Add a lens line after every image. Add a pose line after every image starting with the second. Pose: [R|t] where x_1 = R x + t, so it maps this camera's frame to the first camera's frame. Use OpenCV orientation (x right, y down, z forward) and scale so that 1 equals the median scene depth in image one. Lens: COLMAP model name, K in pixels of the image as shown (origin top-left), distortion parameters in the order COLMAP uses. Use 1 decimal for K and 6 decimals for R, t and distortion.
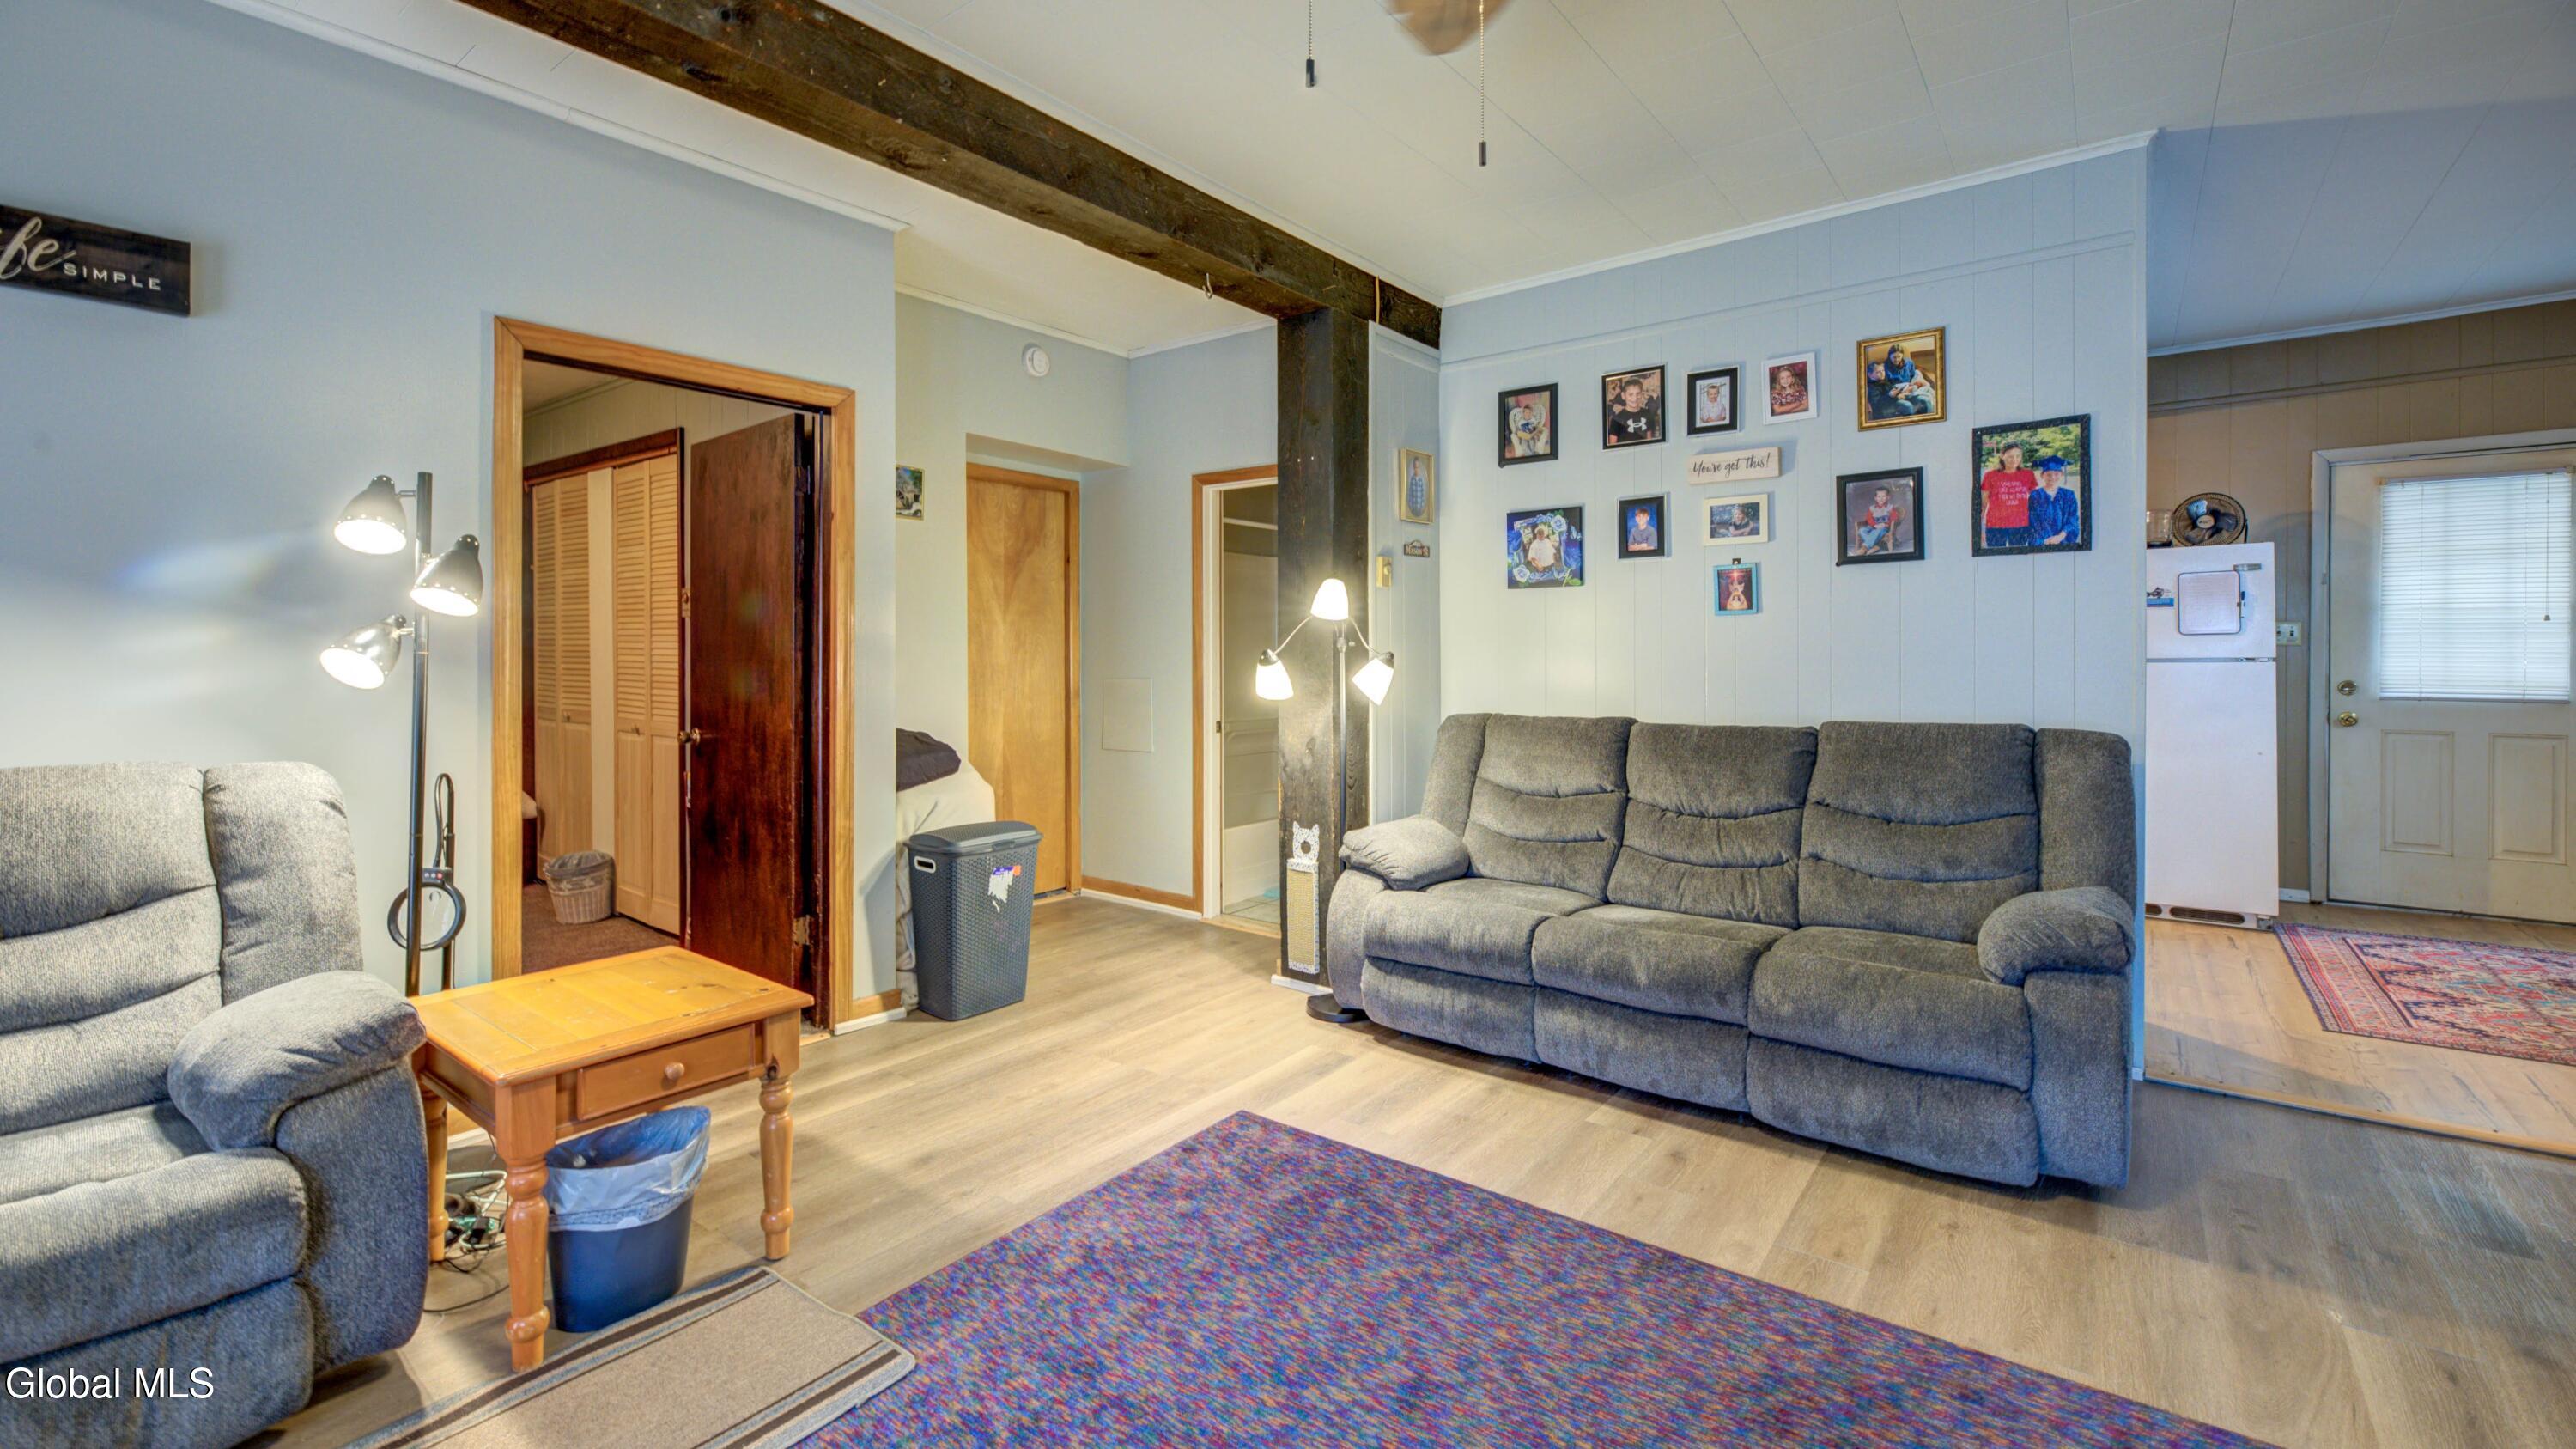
lens RADIAL K [[1087.5, 0, 1270.1], [0, 1087.5, 657.3], [0, 0, 1]] dist [-0.002211, -0.000466]
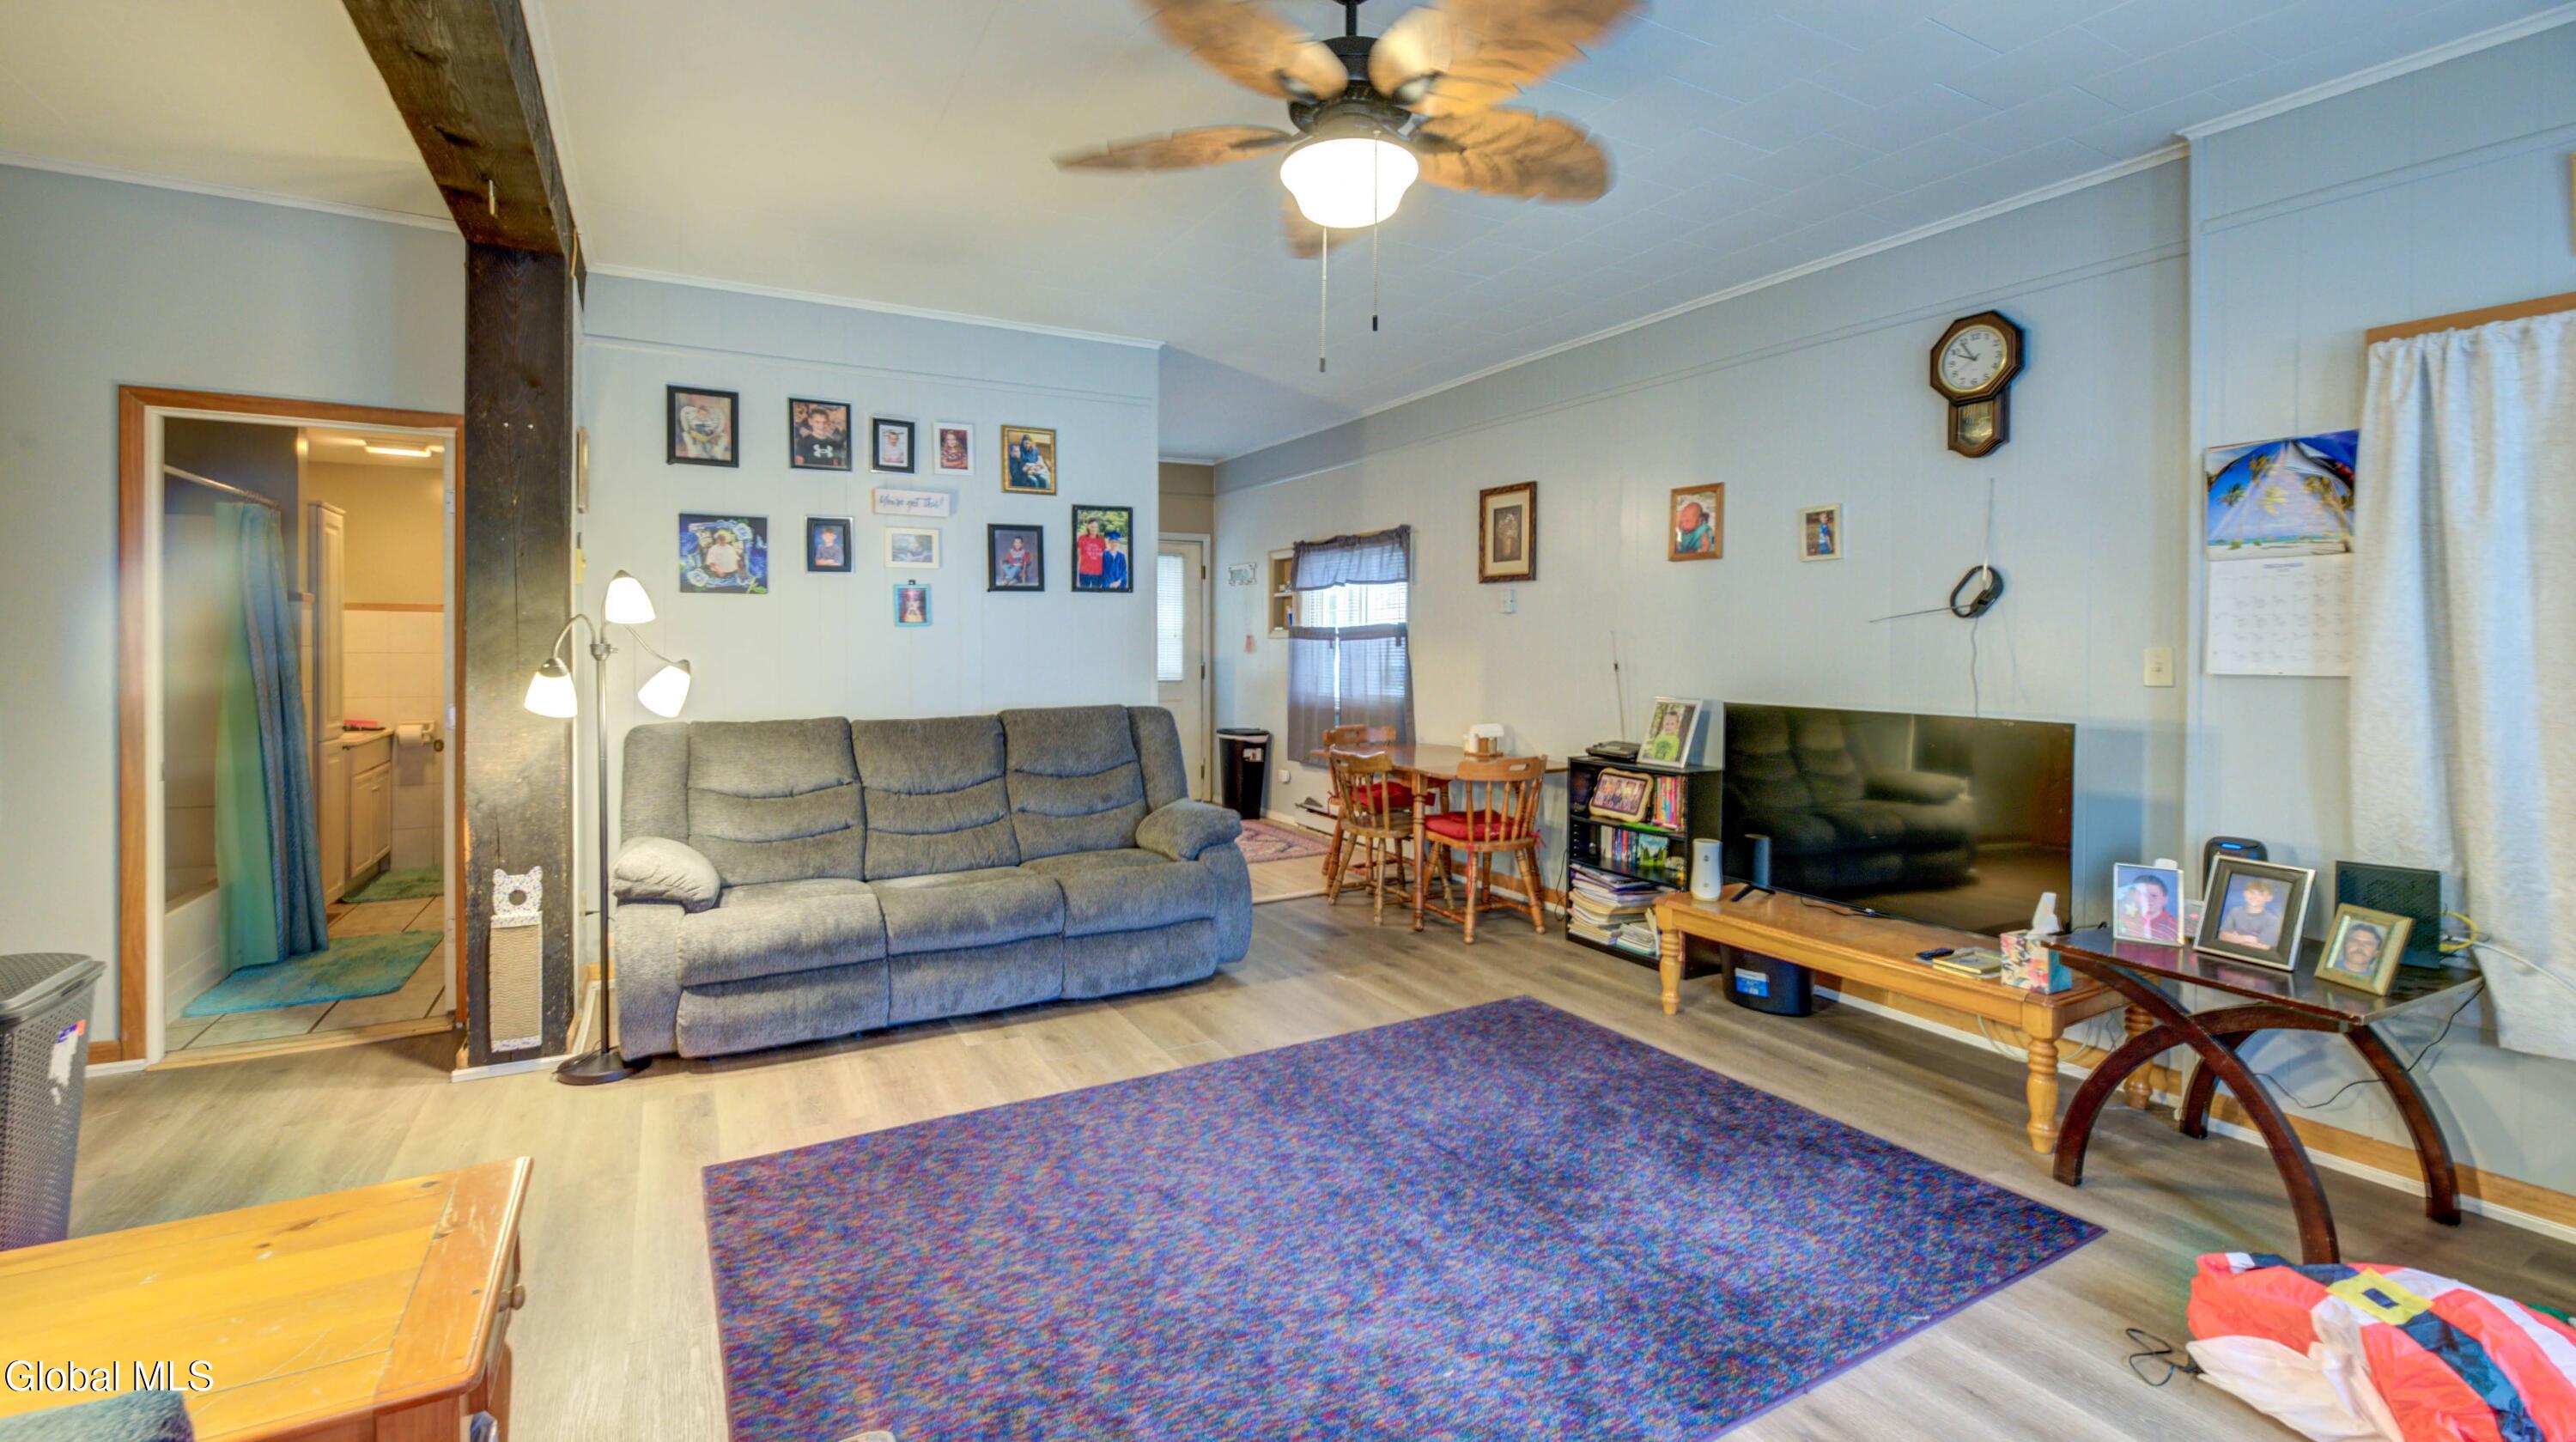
lens RADIAL K [[1087.4, 0, 1270.1], [0, 1087.4, 653.8], [0, 0, 1]] dist [-0.002211, -0.000466]
pose [[0.389377, -0.002074, 0.921076, -0.575082], [0.002139, 0.999997, 0.001347, -0.010494], [-0.921076, 0.001446, 0.389380, 0.179153]]
